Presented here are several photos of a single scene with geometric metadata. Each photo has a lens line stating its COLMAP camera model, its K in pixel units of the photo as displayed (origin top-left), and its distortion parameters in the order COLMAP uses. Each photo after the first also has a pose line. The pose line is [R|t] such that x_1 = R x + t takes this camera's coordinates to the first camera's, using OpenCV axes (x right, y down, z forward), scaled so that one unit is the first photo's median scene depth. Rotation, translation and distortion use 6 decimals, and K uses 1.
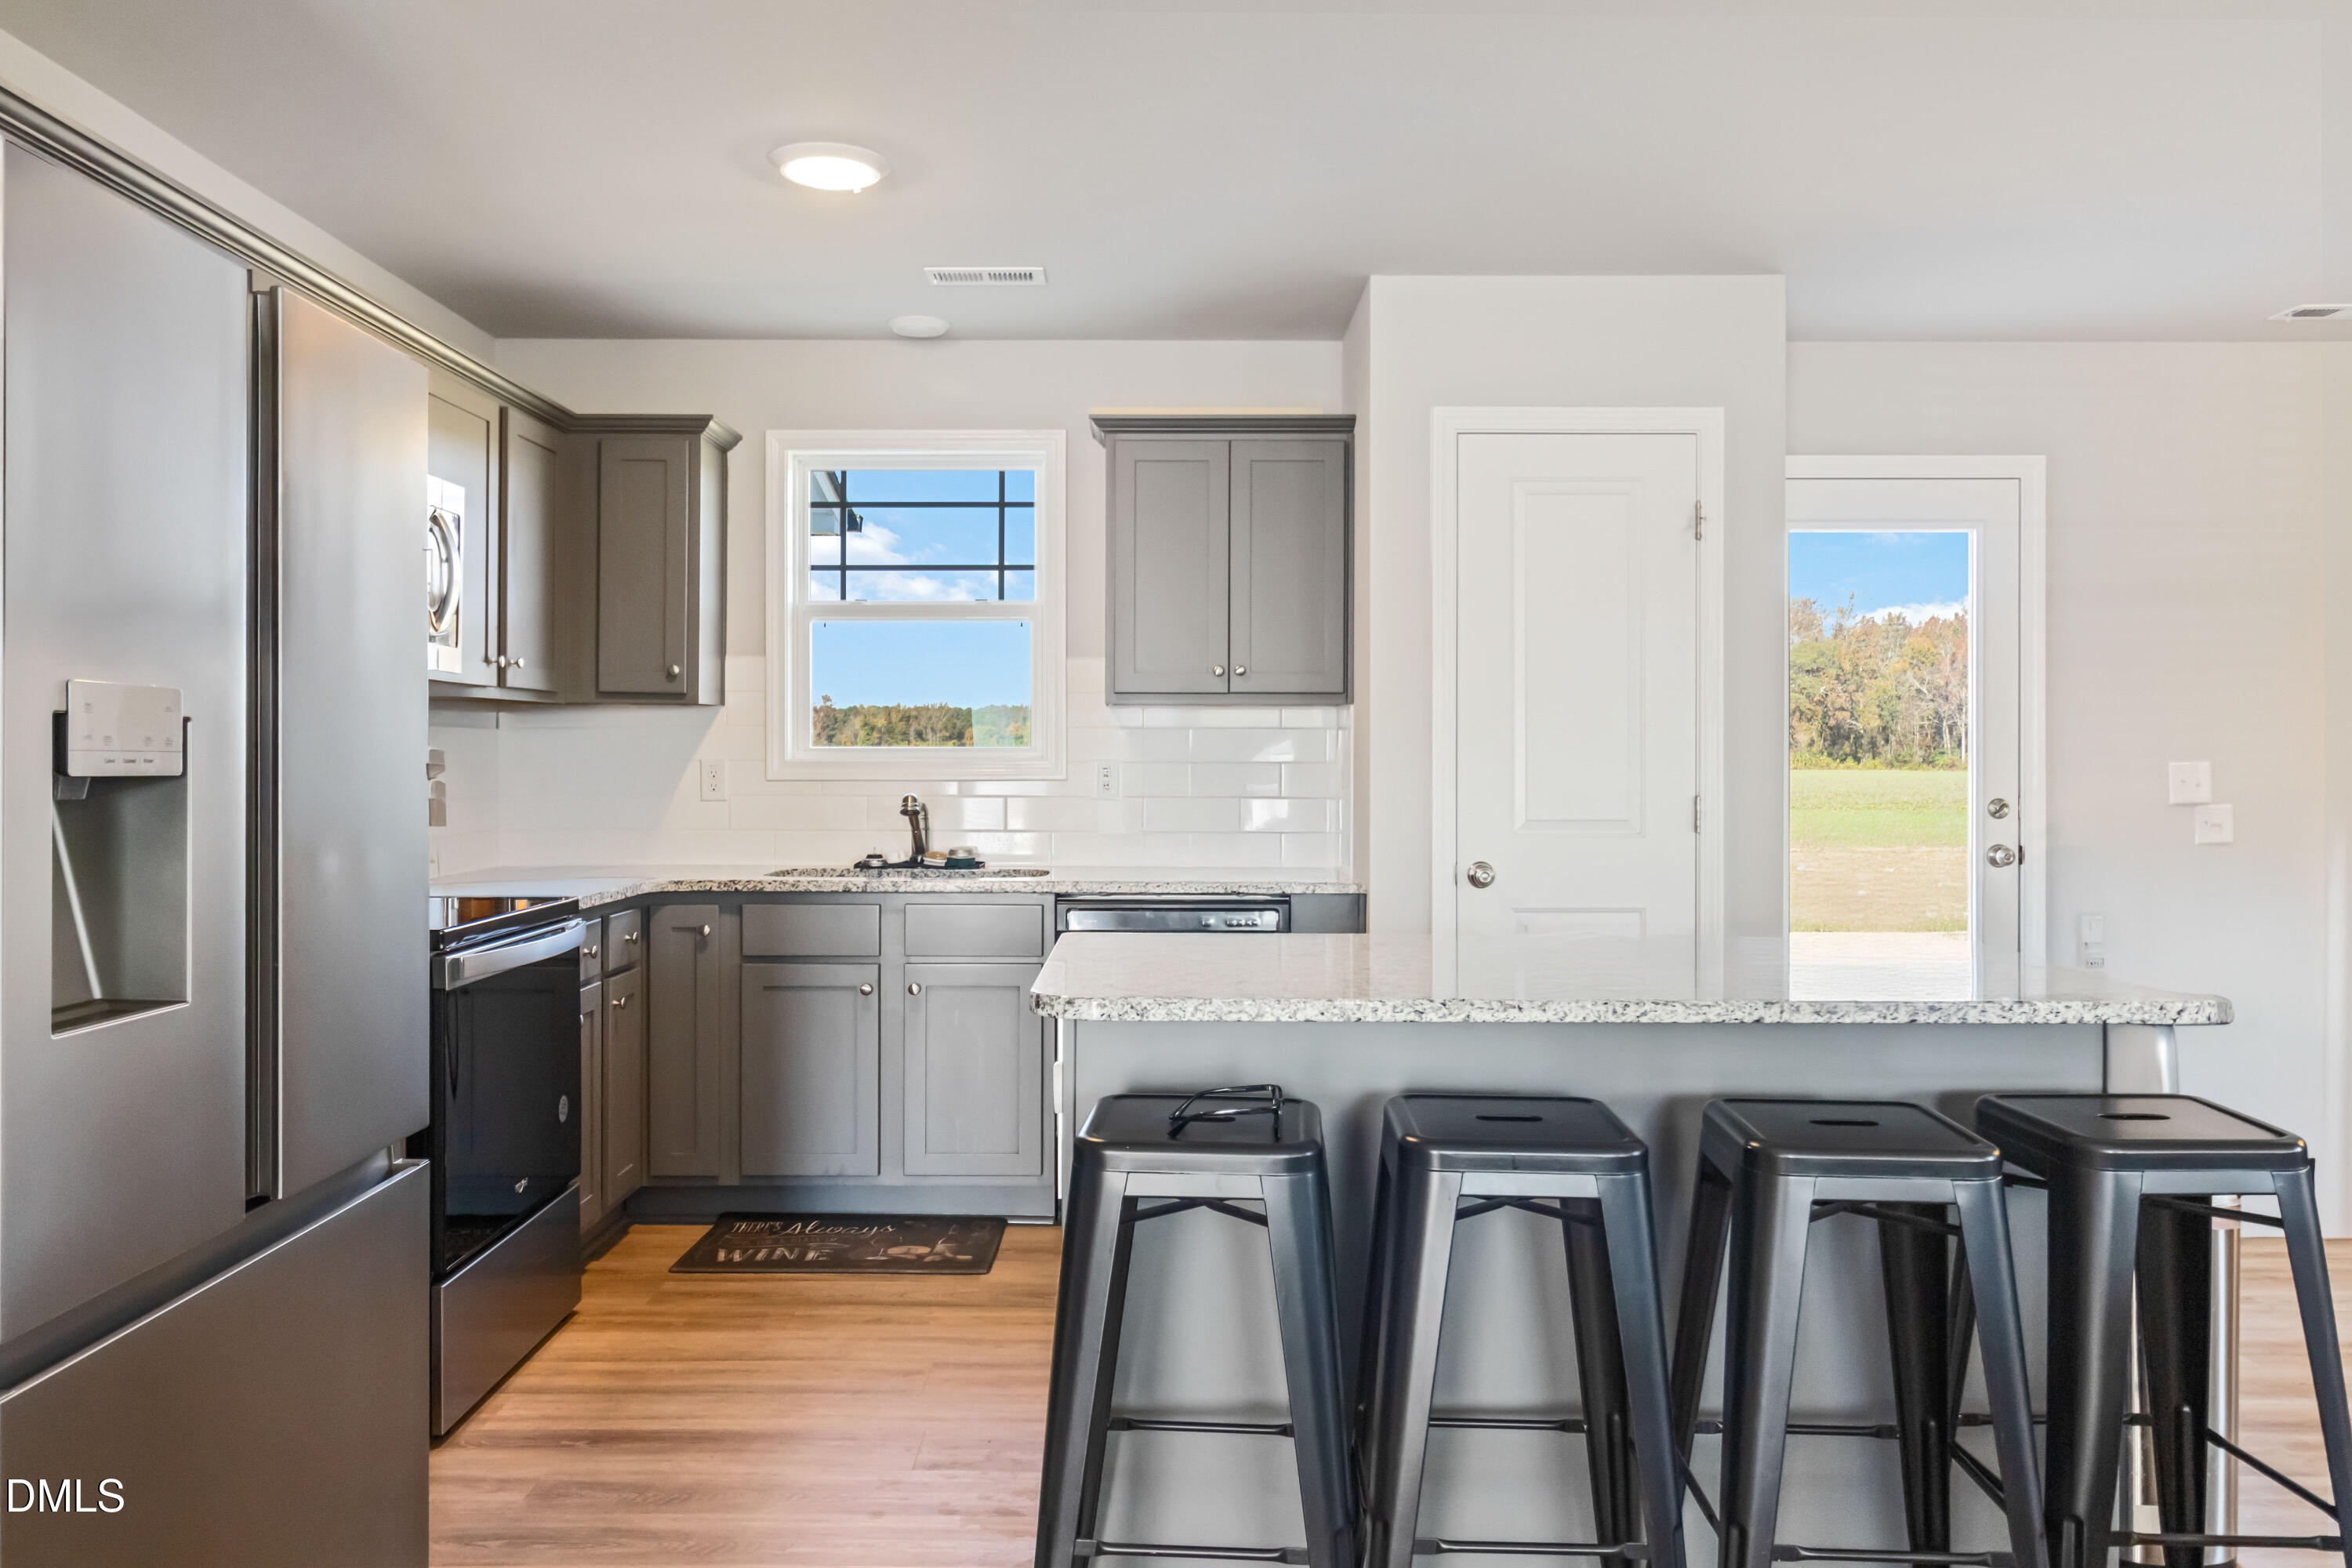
lens RADIAL K [[1720.8, 0, 1169.4], [0, 1720.8, 770.6], [0, 0, 1]] dist [0.000790, -0.004590]
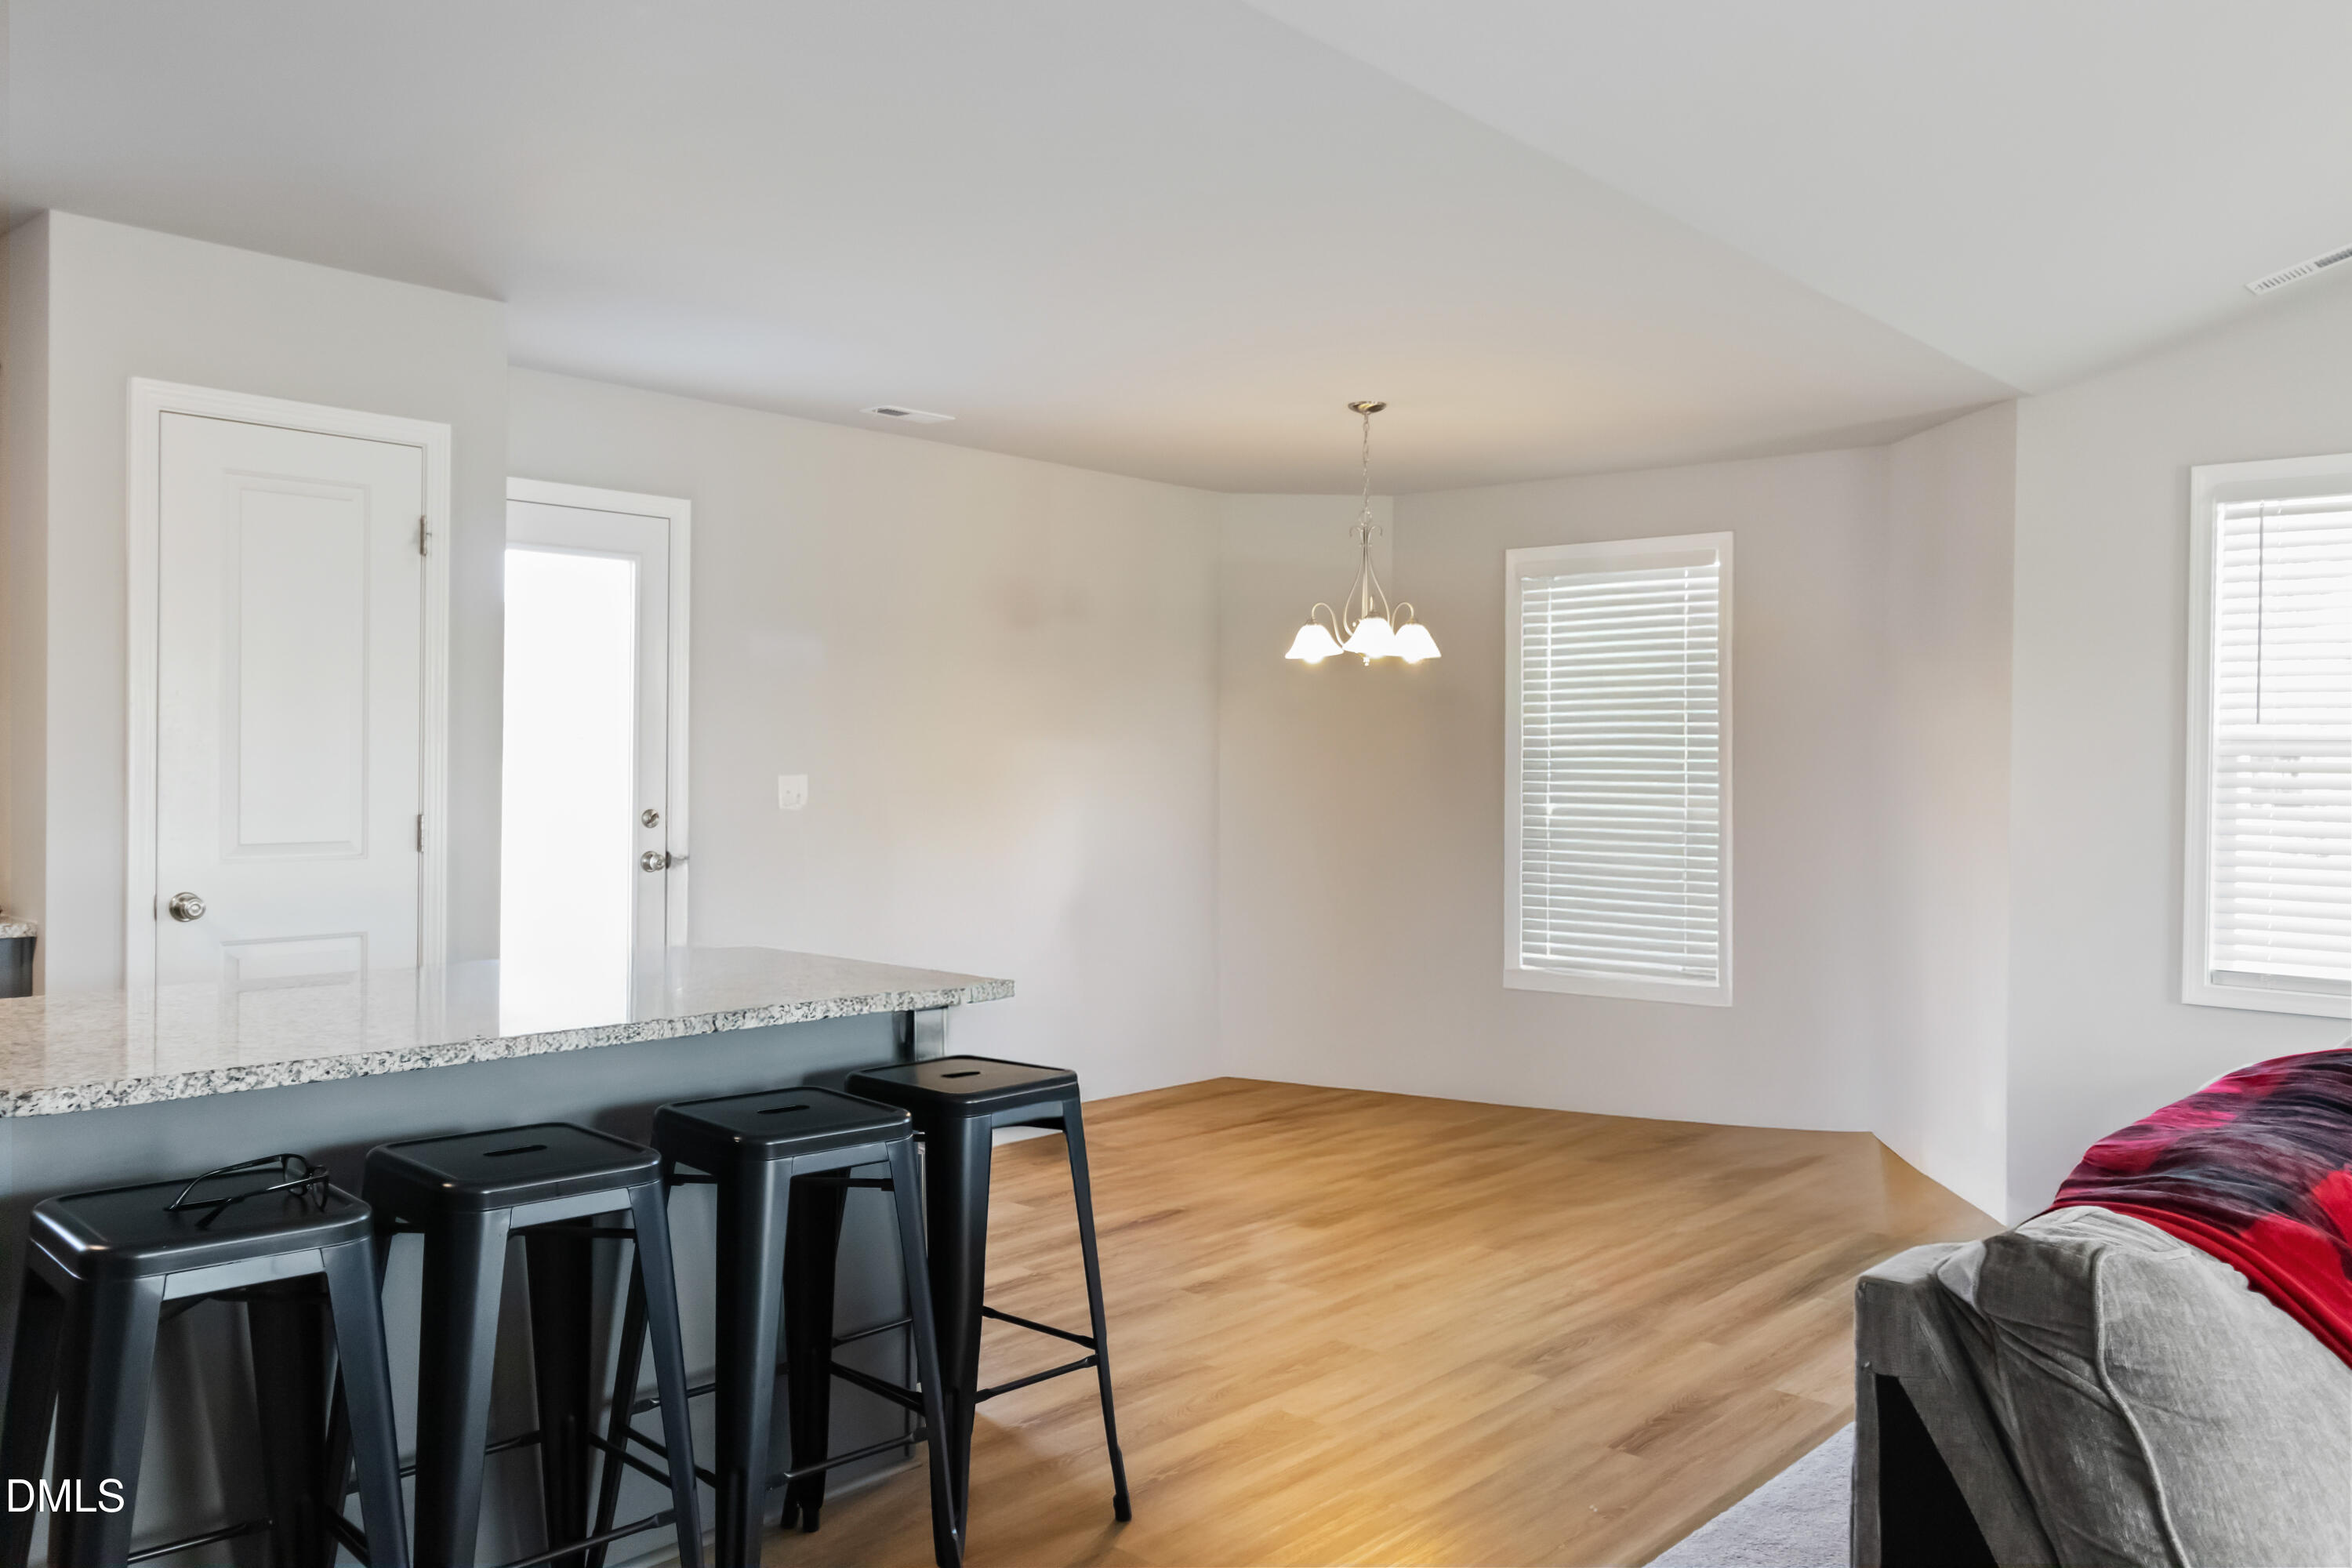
lens RADIAL K [[1760.7, 0, 1177.2], [0, 1760.7, 780.6], [0, 0, 1]] dist [0.011551, 0.003241]
pose [[0.674391, -0.000991, 0.738374, -0.152100], [-0.005860, 0.999960, 0.006695, -0.014464], [-0.738351, -0.008842, 0.674358, -0.004468]]
